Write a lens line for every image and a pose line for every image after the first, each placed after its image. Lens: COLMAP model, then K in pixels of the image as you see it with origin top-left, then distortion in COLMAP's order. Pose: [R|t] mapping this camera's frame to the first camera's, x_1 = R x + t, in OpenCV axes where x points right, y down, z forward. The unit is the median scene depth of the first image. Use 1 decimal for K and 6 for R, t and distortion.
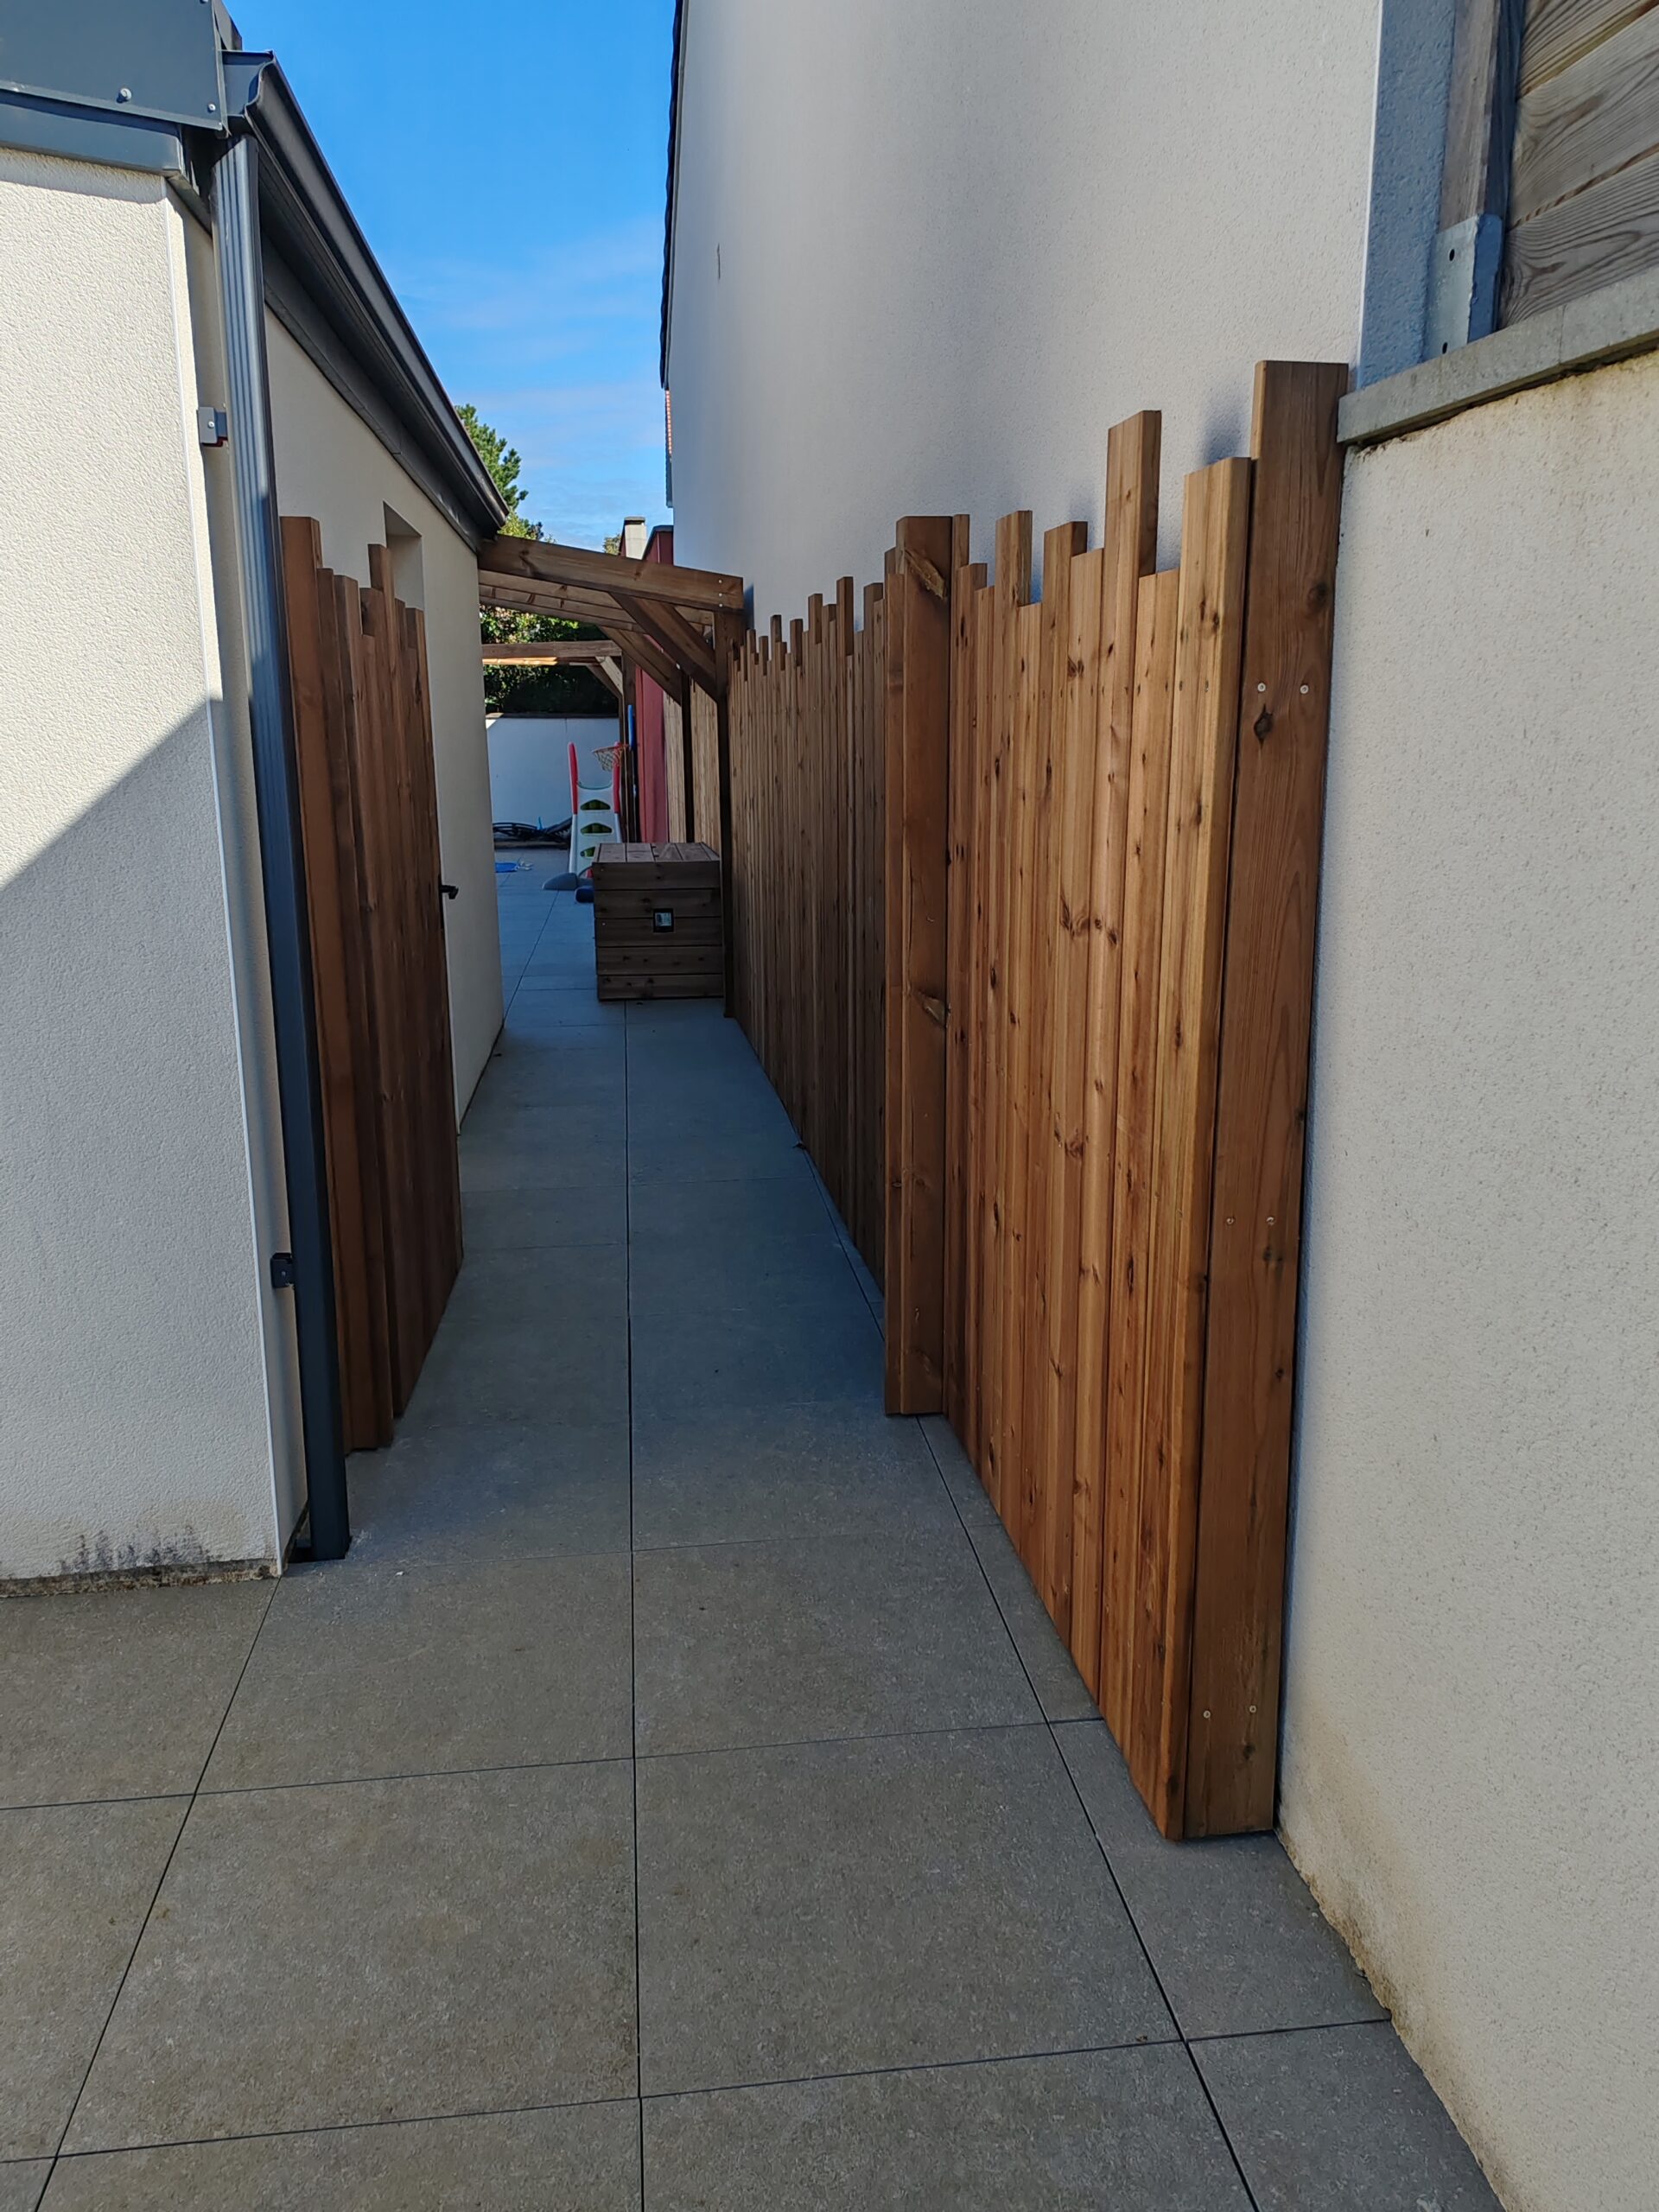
lens RADIAL K [[1737.1, 0, 805.9], [0, 1737.1, 1120.1], [0, 0, 1]] dist [0.101134, -0.125930]
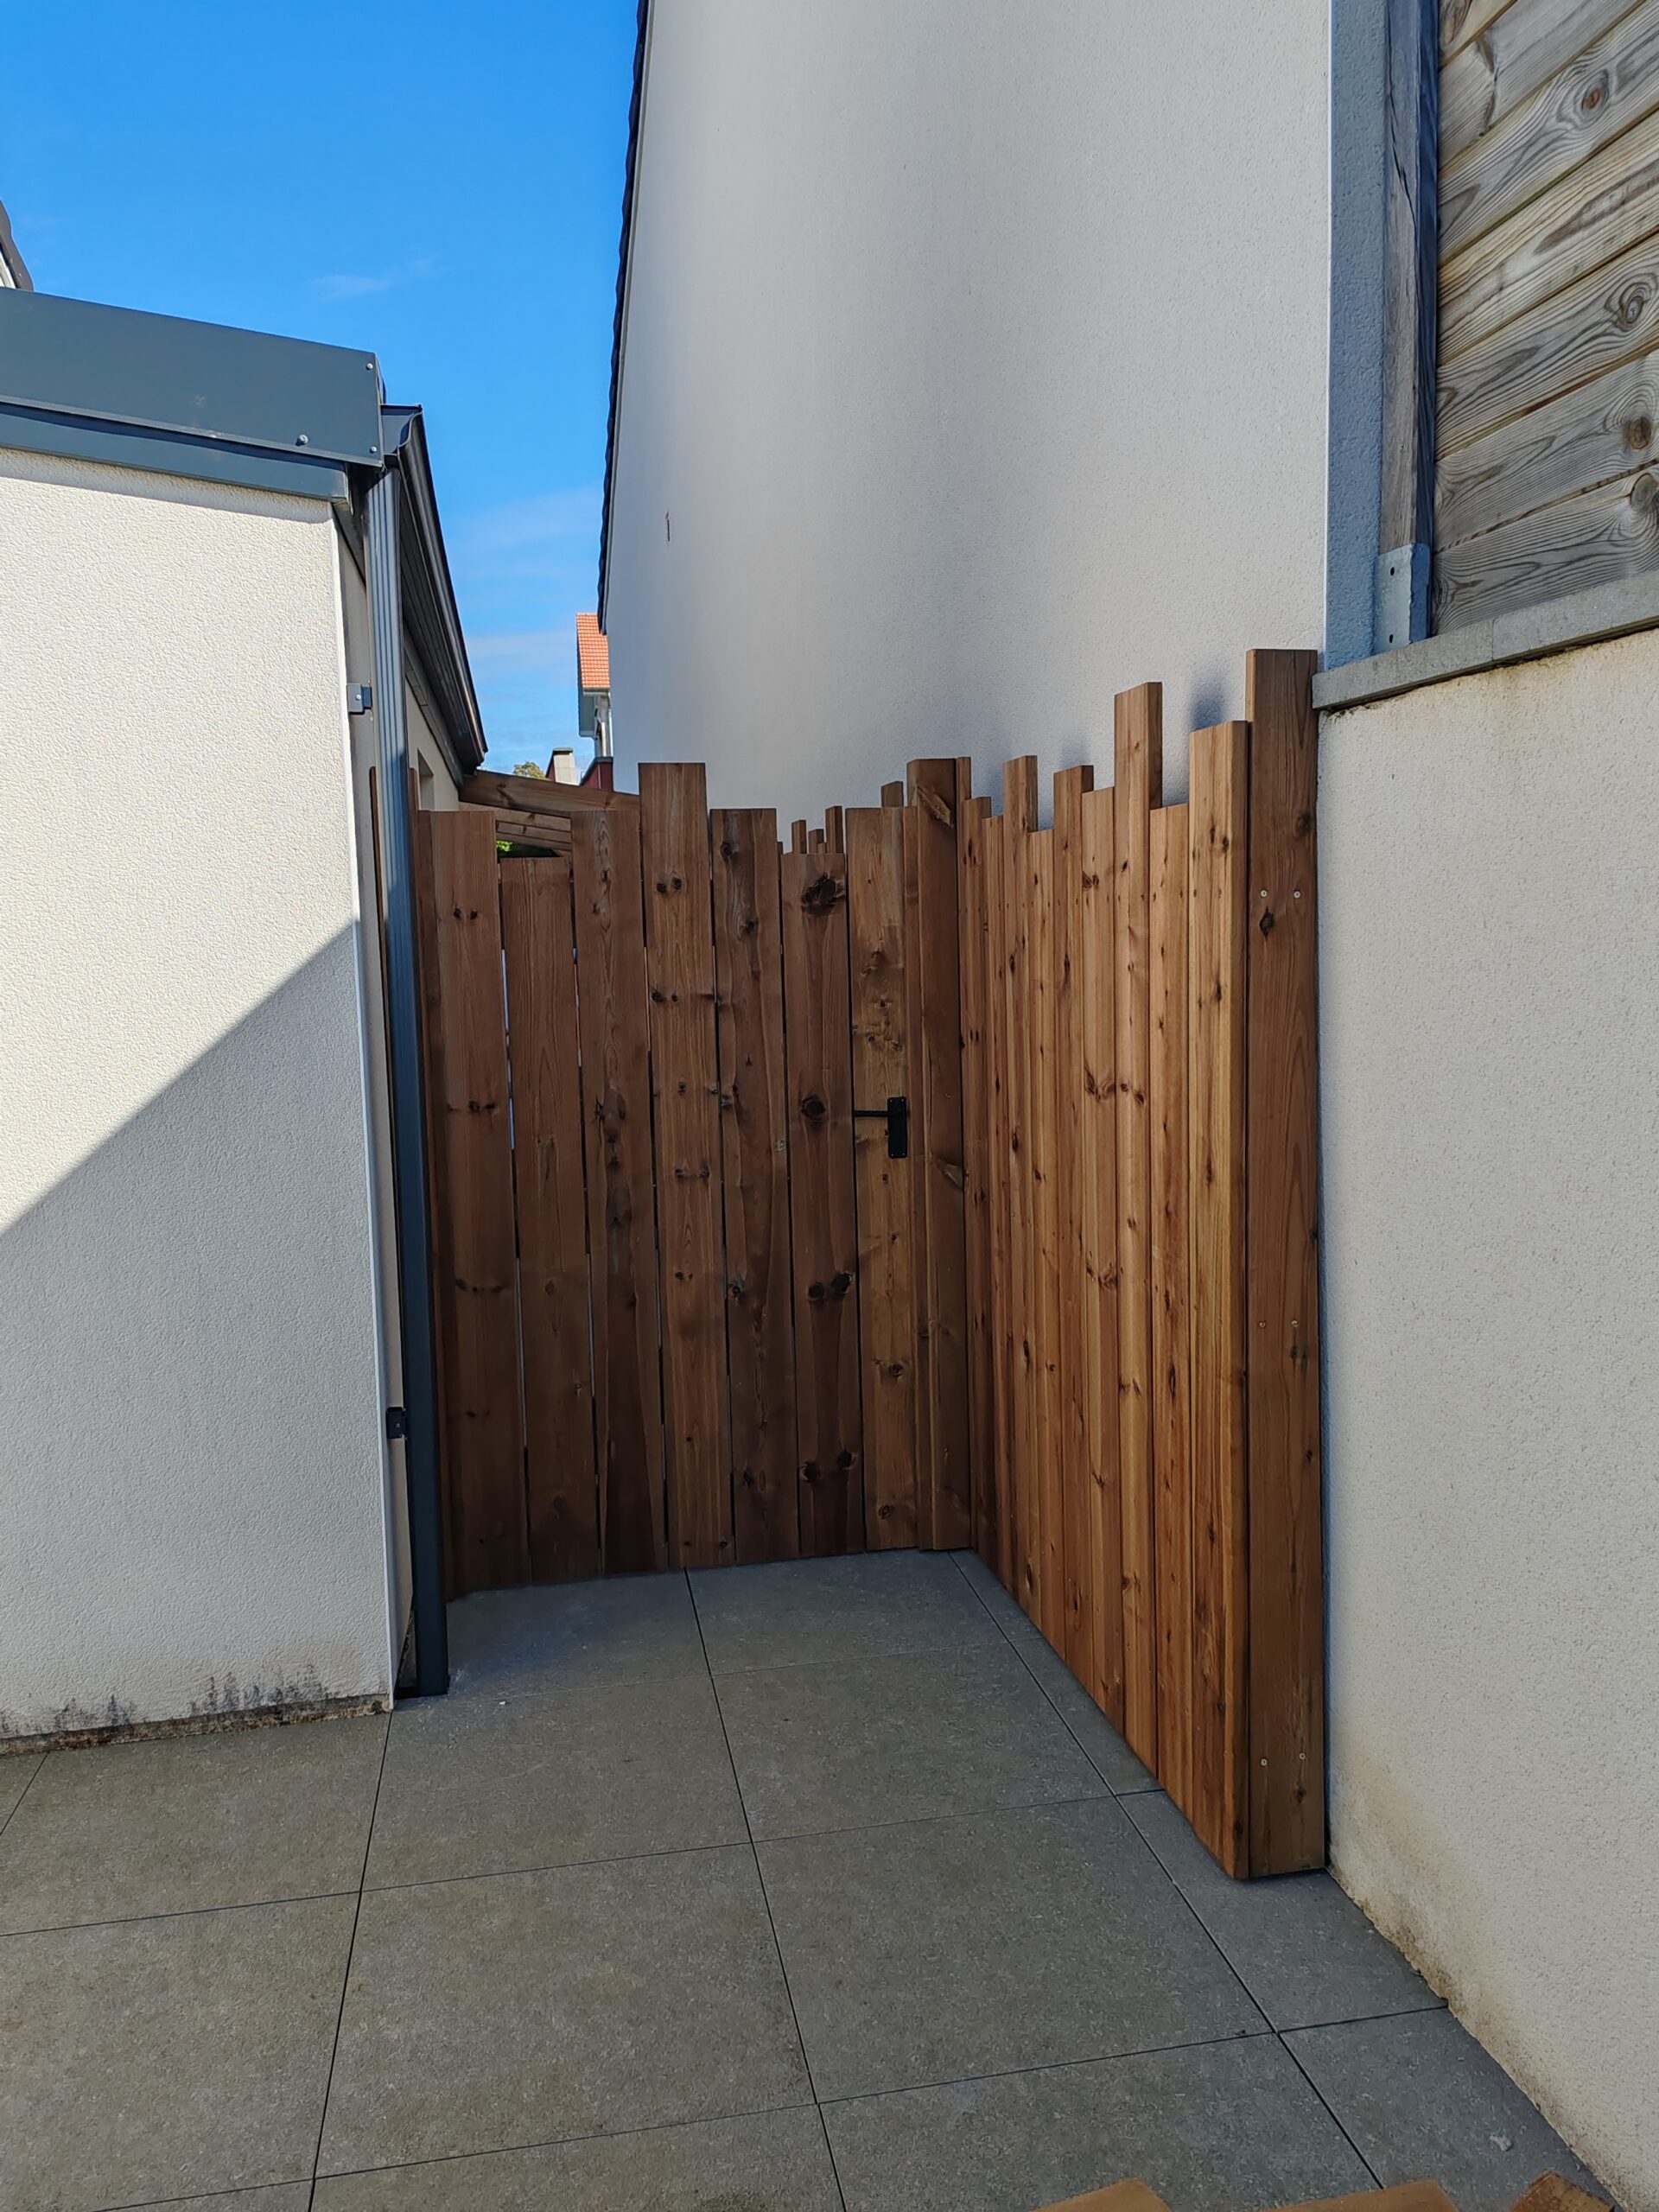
lens RADIAL K [[1720.7, 0, 829.5], [0, 1720.7, 1106.0], [0, 0, 1]] dist [0.102000, -0.127875]
pose [[0.997924, -0.026207, 0.058829, -0.113170], [0.033311, 0.991819, -0.123228, 0.042373], [-0.055118, 0.124932, 0.990633, -0.173707]]
